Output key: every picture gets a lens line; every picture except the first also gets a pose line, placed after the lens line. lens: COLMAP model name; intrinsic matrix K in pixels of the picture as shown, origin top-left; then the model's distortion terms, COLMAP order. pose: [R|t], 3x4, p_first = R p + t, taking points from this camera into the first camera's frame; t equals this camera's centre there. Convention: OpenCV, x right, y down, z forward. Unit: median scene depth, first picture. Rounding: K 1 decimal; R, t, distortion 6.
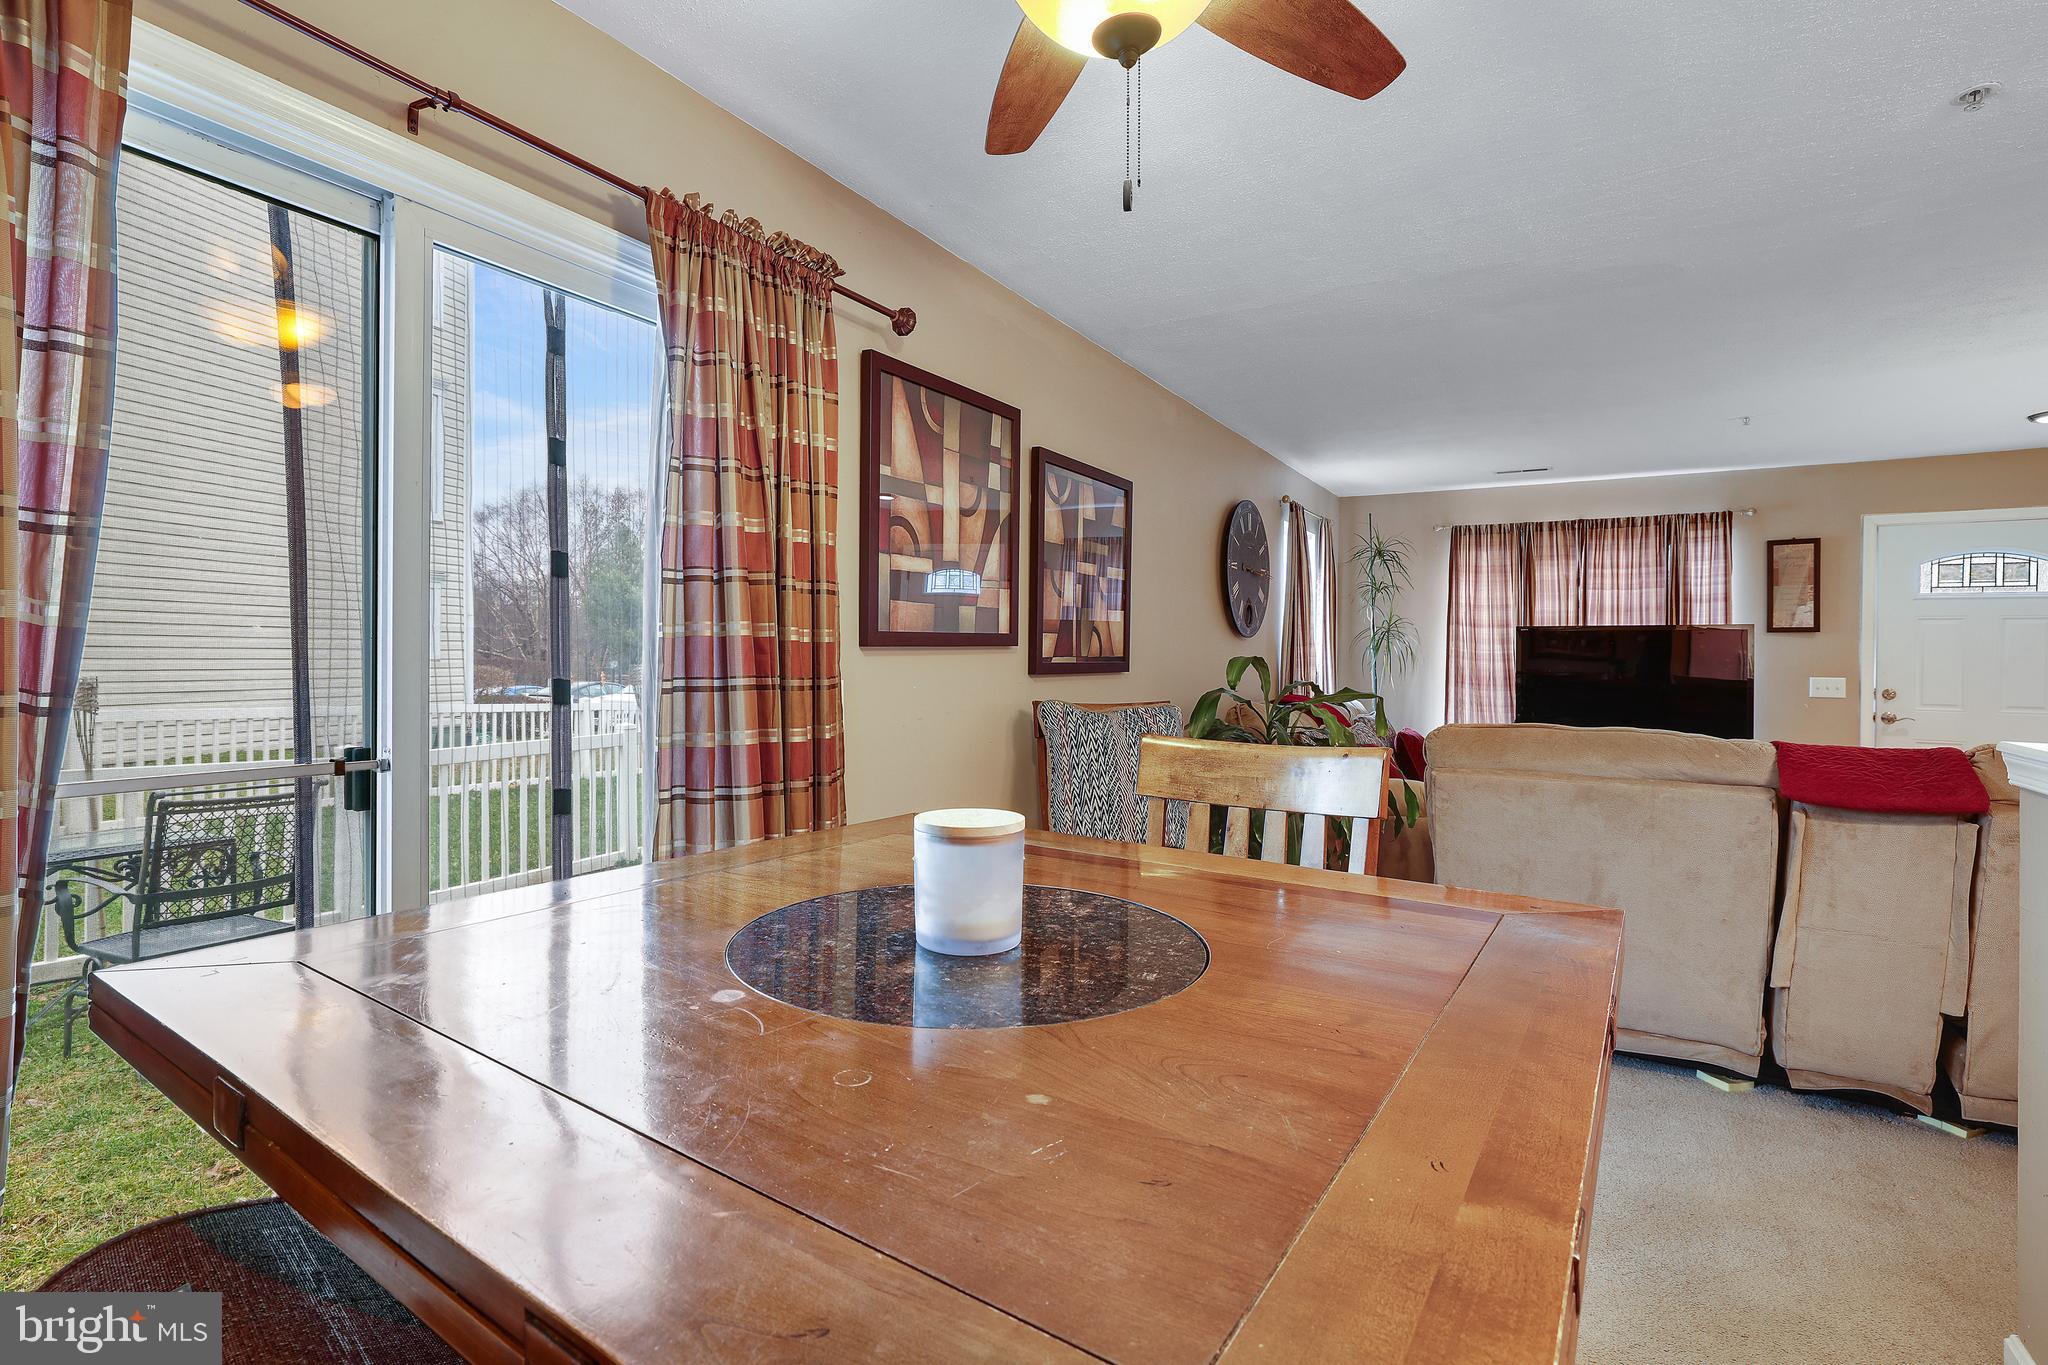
lens RADIAL K [[971.3, 0, 1018.1], [0, 971.3, 665.2], [0, 0, 1]] dist [0.003884, 0.001049]
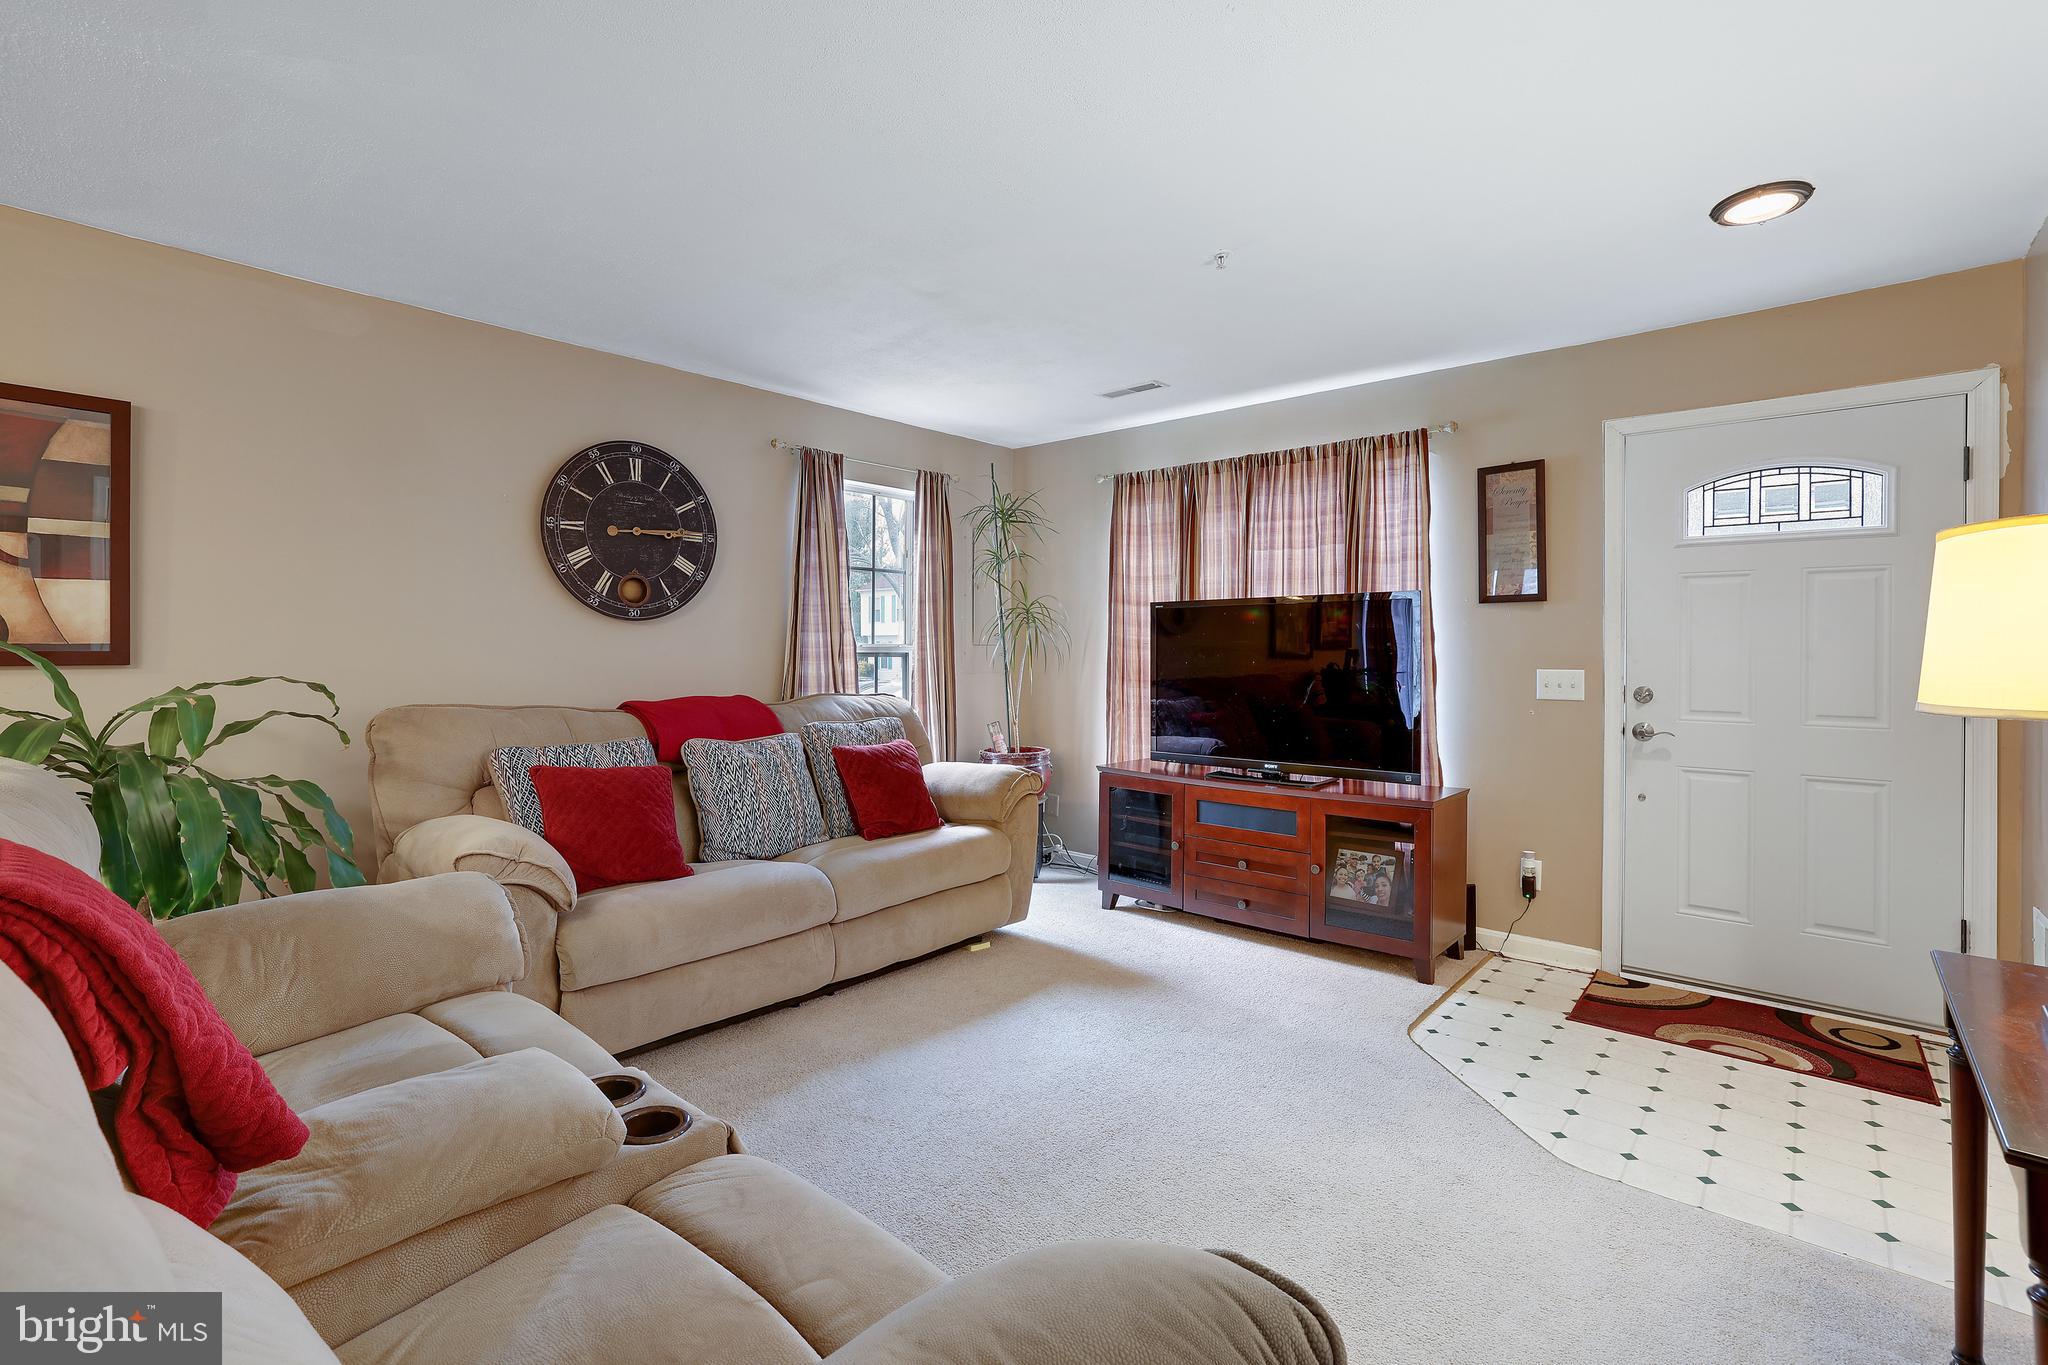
lens RADIAL K [[931.7, 0, 1029.4], [0, 931.7, 652.7], [0, 0, 1]] dist [-0.003563, -0.000422]
pose [[0.978854, -0.008362, -0.204391, 0.637359], [0.006083, 0.999912, -0.011777, 0.006914], [0.204472, 0.010285, 0.978818, 0.321414]]
